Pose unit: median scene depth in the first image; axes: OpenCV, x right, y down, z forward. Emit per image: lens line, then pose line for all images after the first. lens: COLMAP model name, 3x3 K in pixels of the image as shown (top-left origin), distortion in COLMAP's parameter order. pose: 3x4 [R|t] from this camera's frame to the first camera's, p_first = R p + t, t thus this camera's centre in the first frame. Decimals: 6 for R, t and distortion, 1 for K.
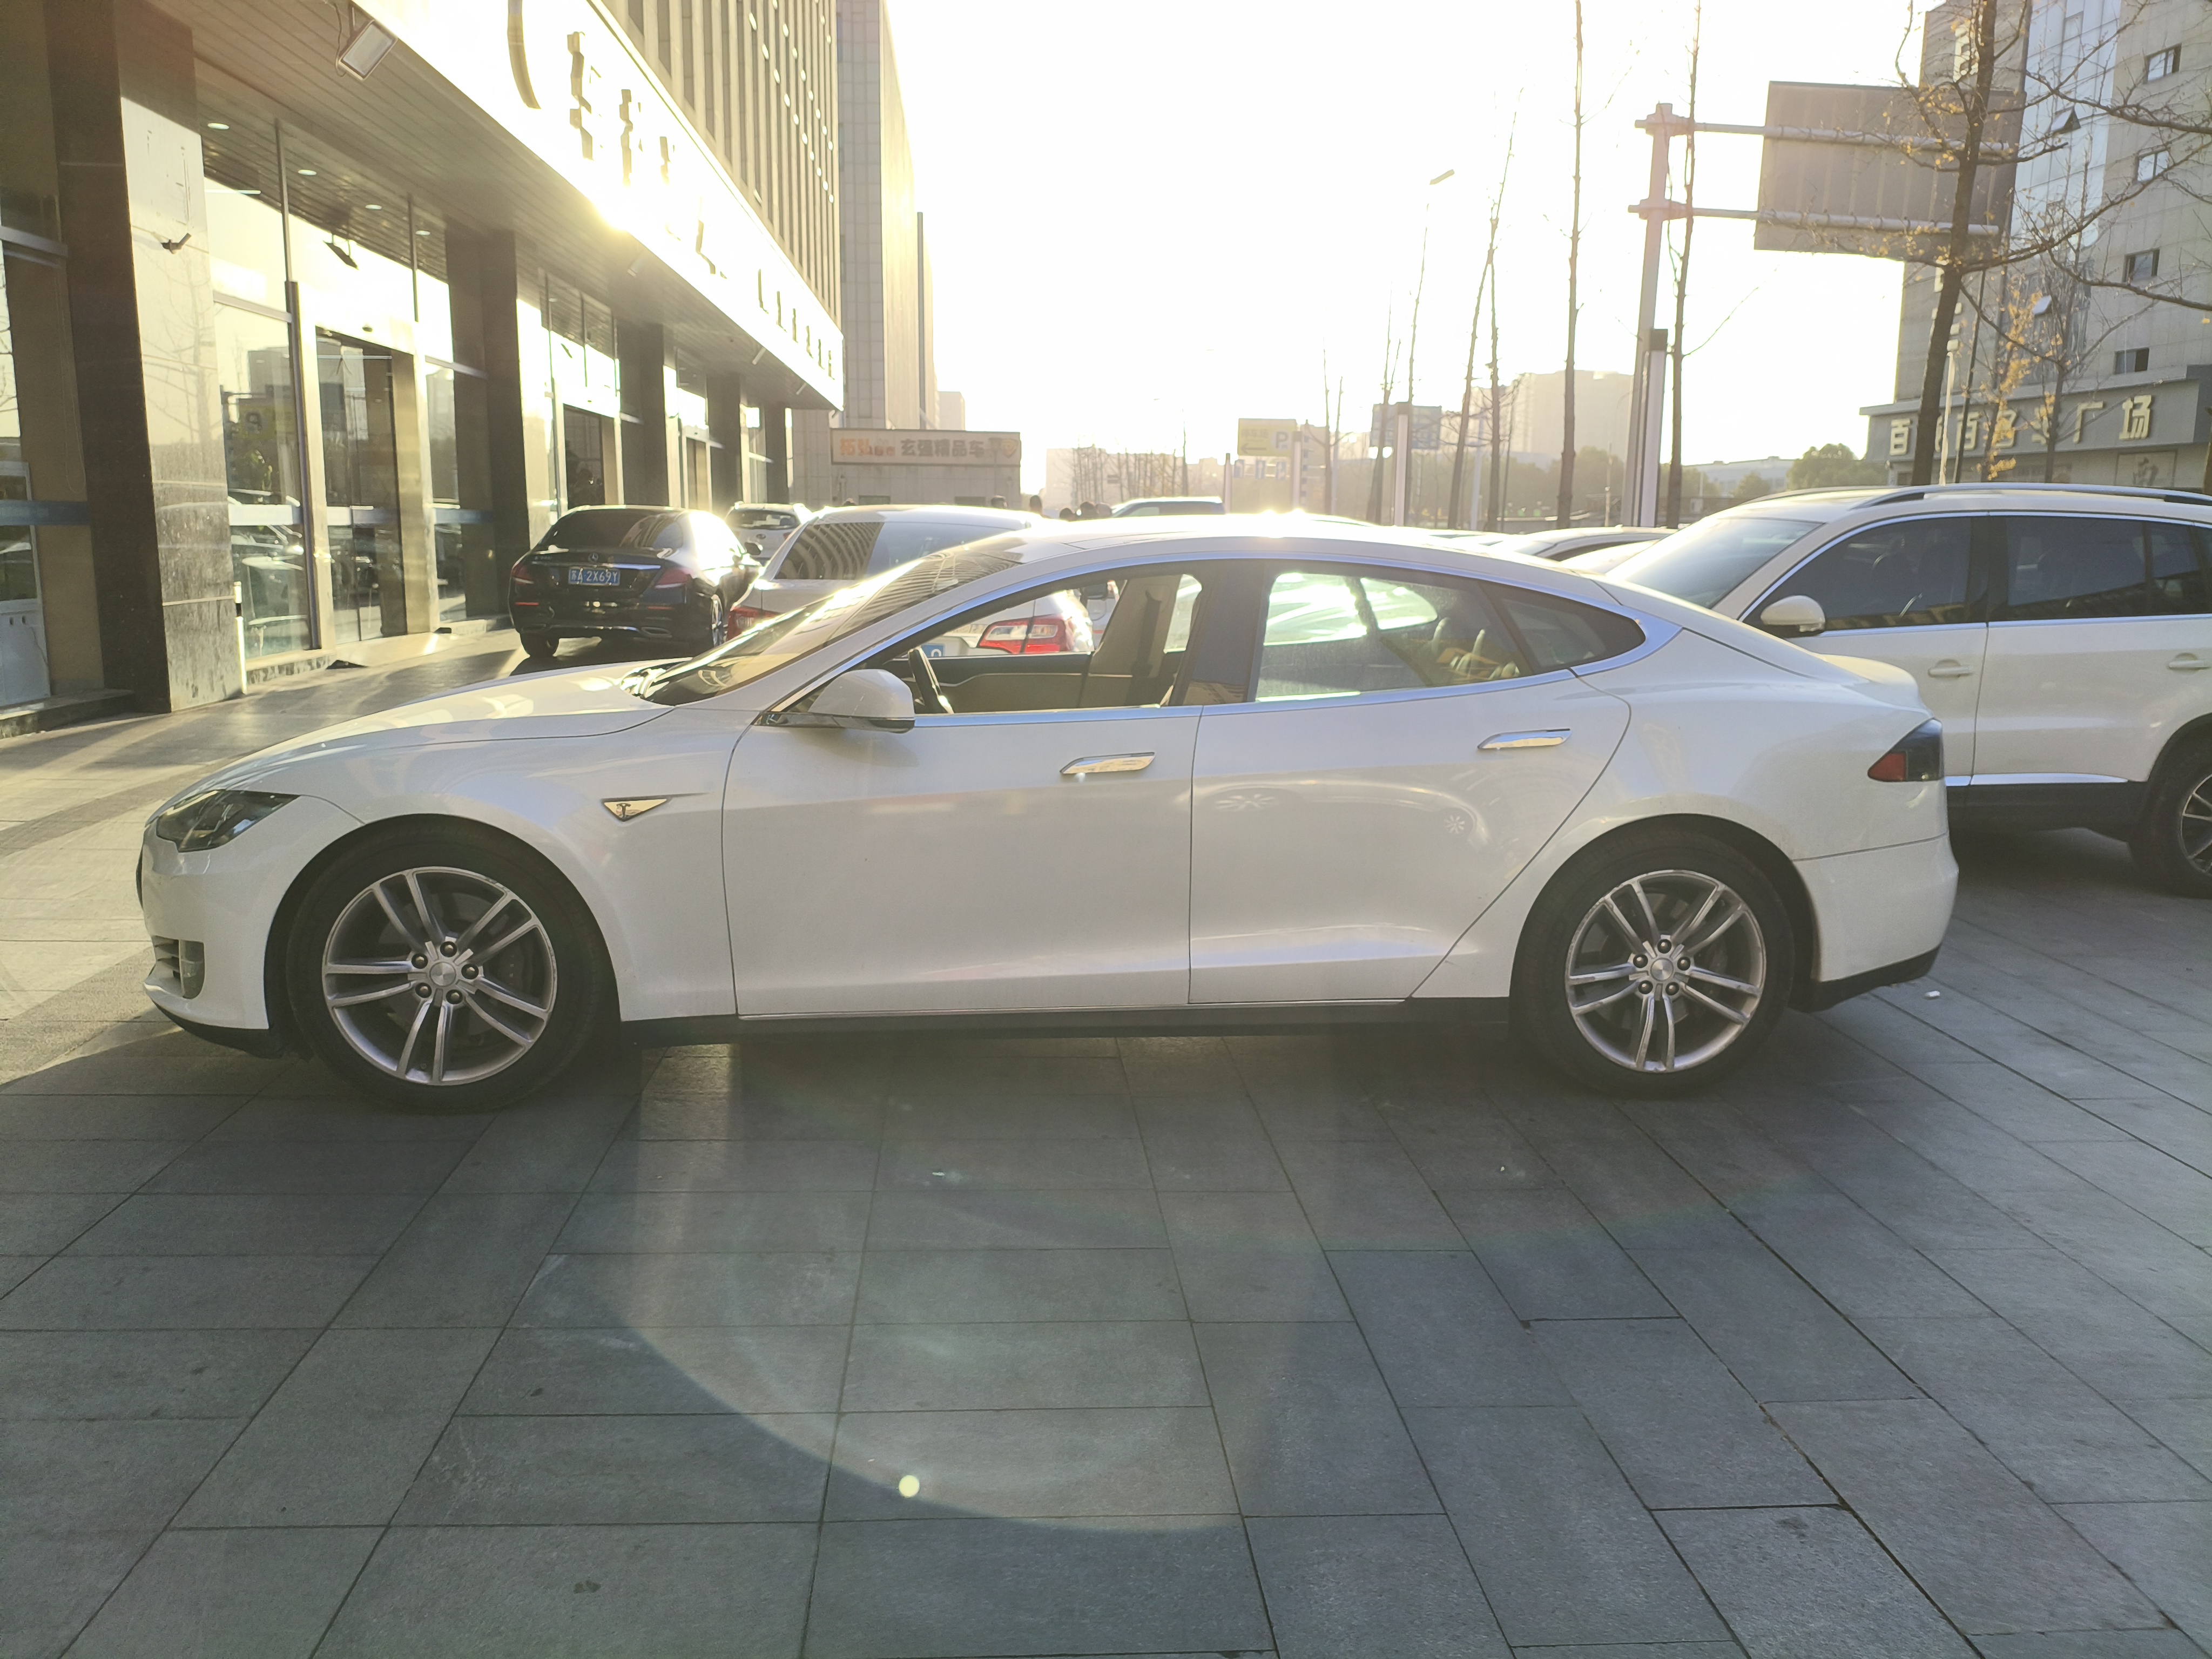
lens RADIAL K [[1711.5, 0, 1125.9], [0, 1711.5, 823.8], [0, 0, 1]] dist [0.016409, -0.038192]
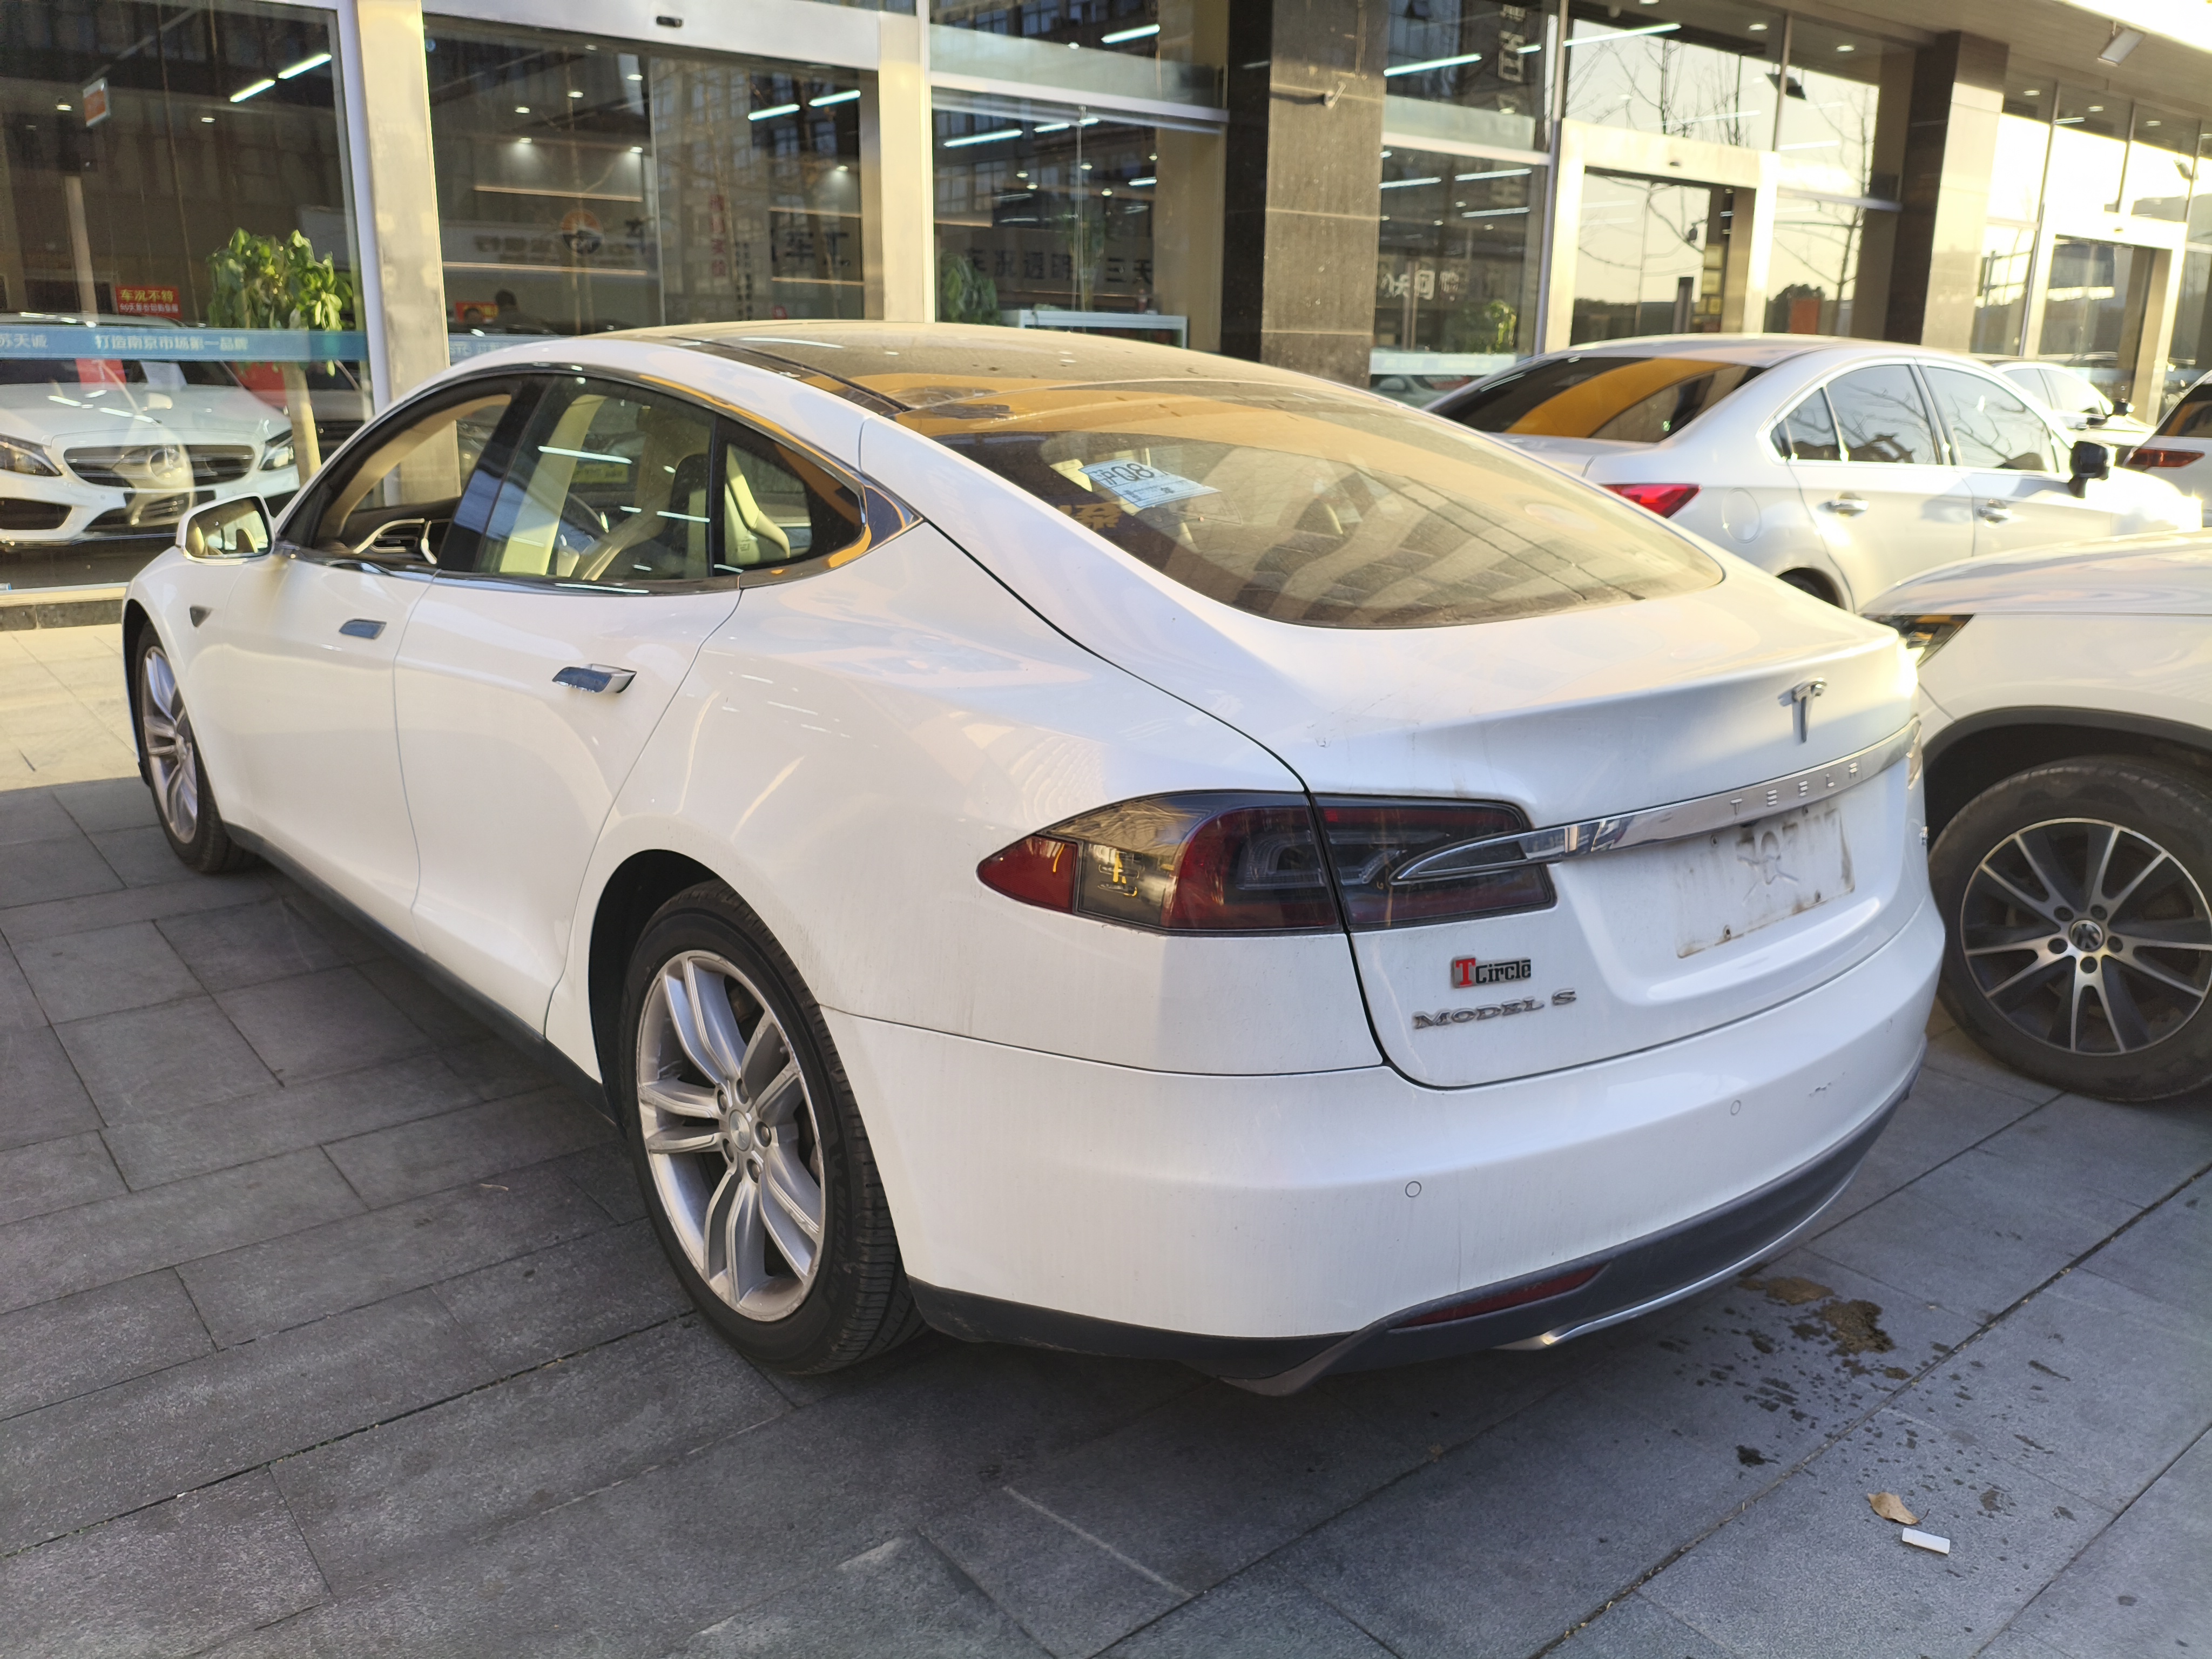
lens RADIAL K [[1711.5, 0, 1096.2], [0, 1711.5, 829.0], [0, 0, 1]] dist [0.016409, -0.038192]
pose [[0.550054, 0.210535, -0.808156, 0.282569], [-0.146059, 0.977039, 0.155120, -0.039465], [0.822258, 0.032714, 0.568174, 0.273777]]
